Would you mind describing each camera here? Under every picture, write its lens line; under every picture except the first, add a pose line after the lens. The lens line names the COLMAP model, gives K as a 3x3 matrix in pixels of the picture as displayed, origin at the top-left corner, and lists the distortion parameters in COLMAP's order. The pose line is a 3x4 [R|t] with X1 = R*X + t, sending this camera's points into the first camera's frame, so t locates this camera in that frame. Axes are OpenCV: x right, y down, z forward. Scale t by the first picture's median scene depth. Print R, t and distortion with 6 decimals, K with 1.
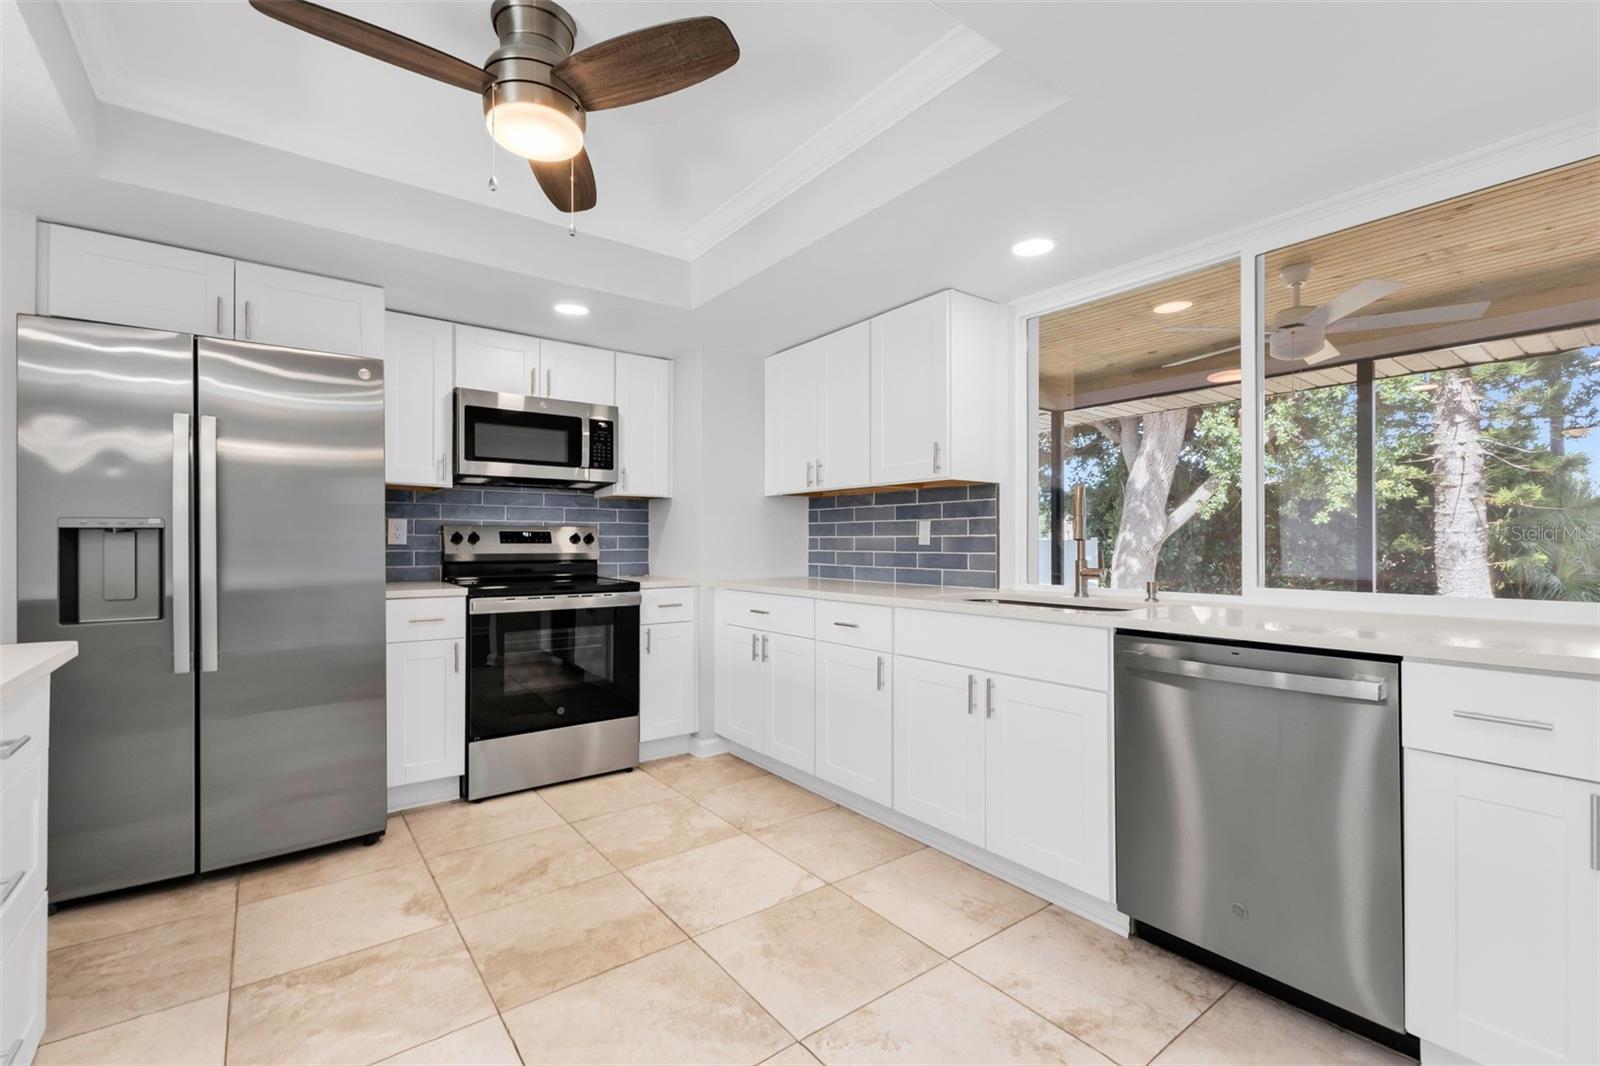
lens RADIAL K [[704.2, 0, 798.0], [0, 704.2, 541.3], [0, 0, 1]] dist [0.014663, 0.000047]
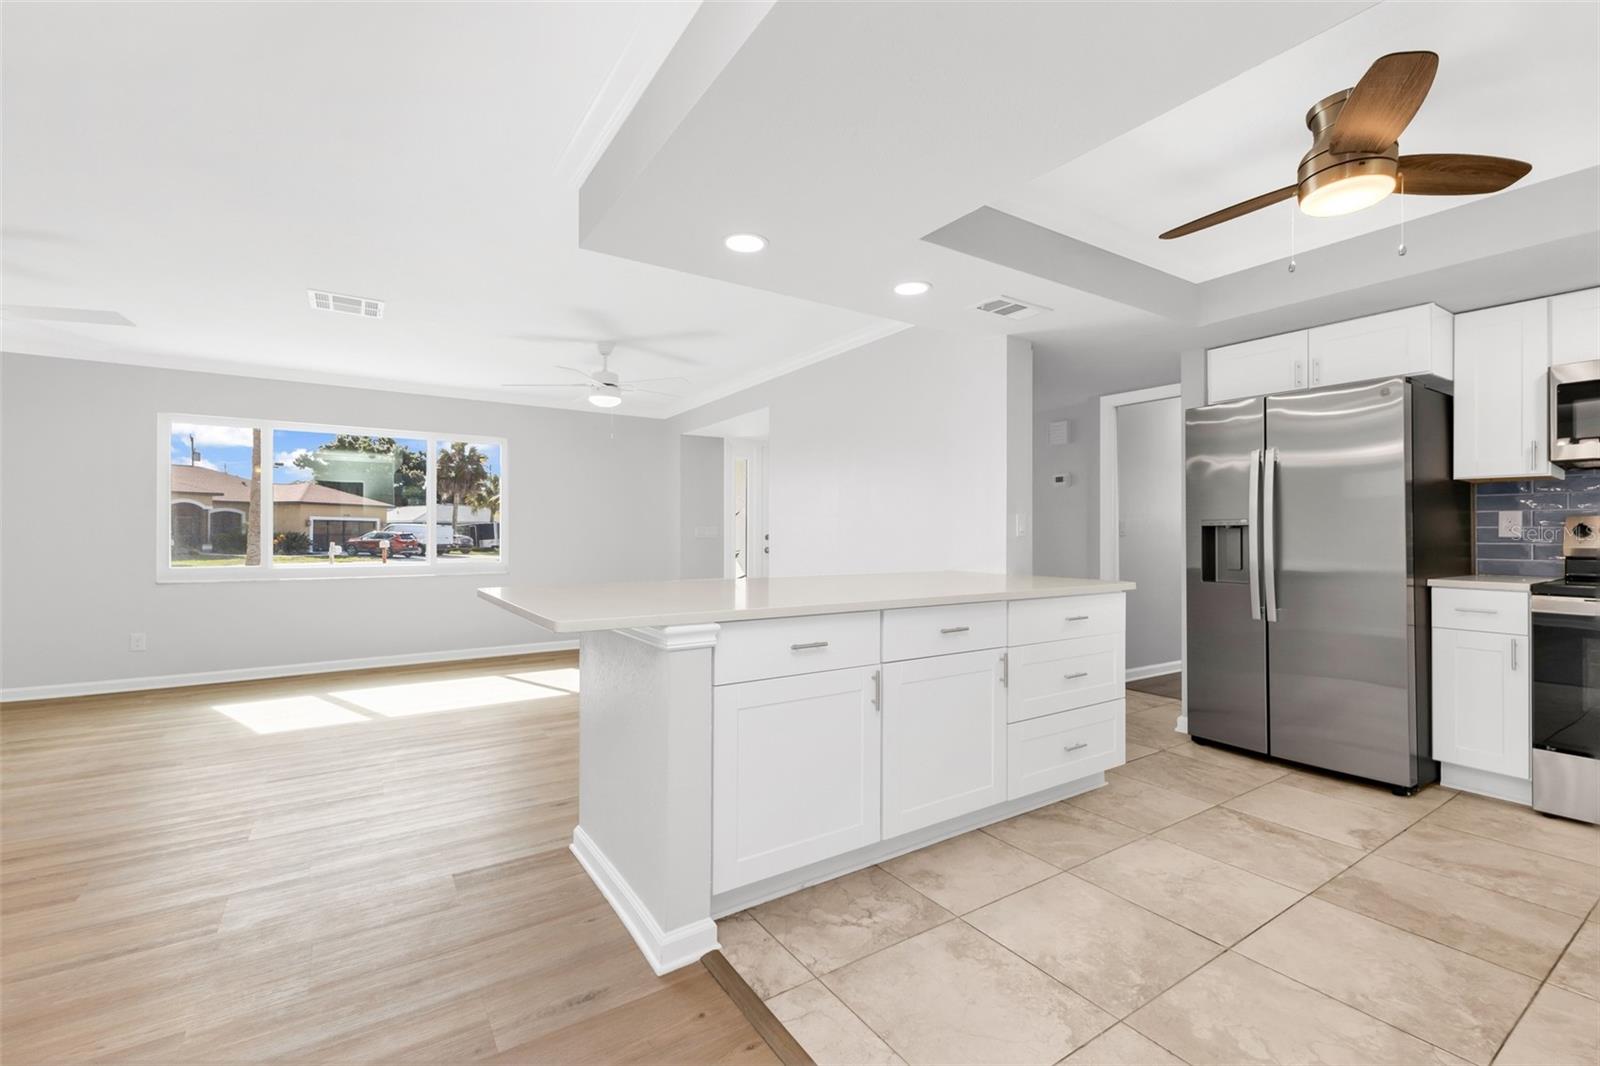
lens RADIAL K [[675.7, 0, 794.7], [0, 675.7, 529.2], [0, 0, 1]] dist [0.011247, -0.007146]
pose [[-0.068894, -0.005424, -0.997609, 0.469275], [-0.000299, 0.999985, -0.005416, -0.001193], [0.997624, -0.000075, -0.068894, 0.074523]]
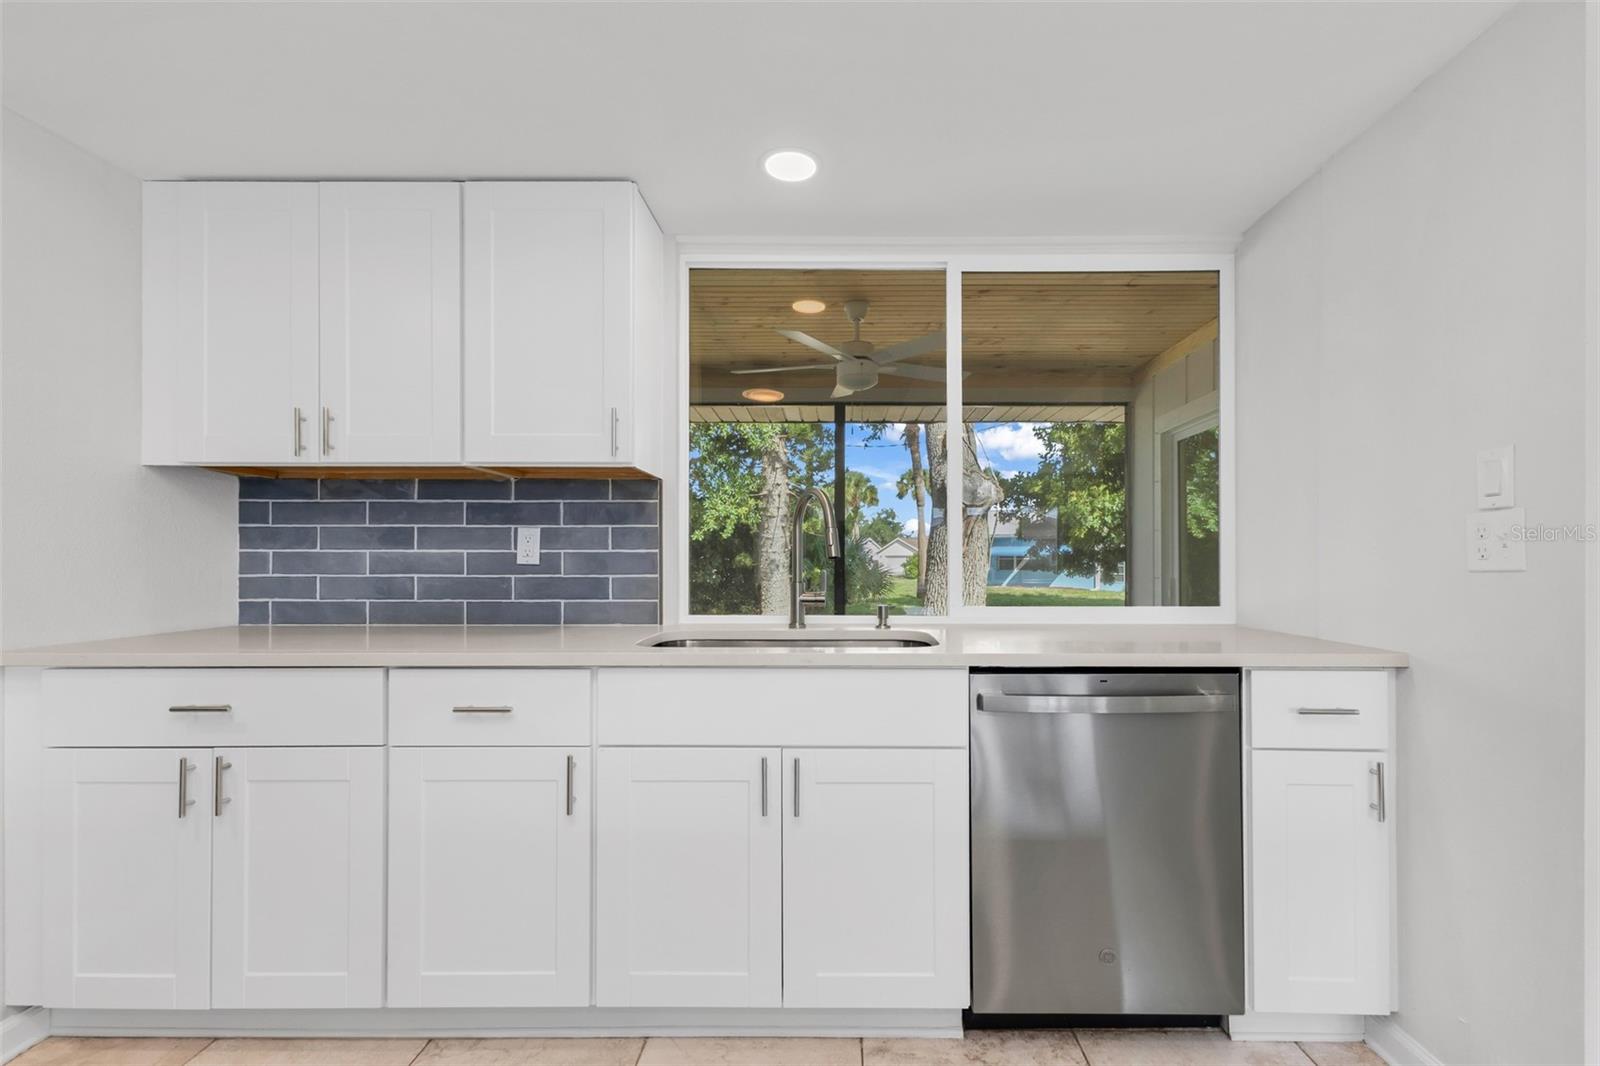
lens RADIAL K [[715.1, 0, 851.7], [0, 715.1, 554.6], [0, 0, 1]] dist [-0.011487, 0.000141]
pose [[0.600295, 0.005745, 0.799758, -0.173420], [-0.001897, 0.999982, -0.005759, -0.000684], [-0.799776, 0.001940, 0.600295, 0.367275]]
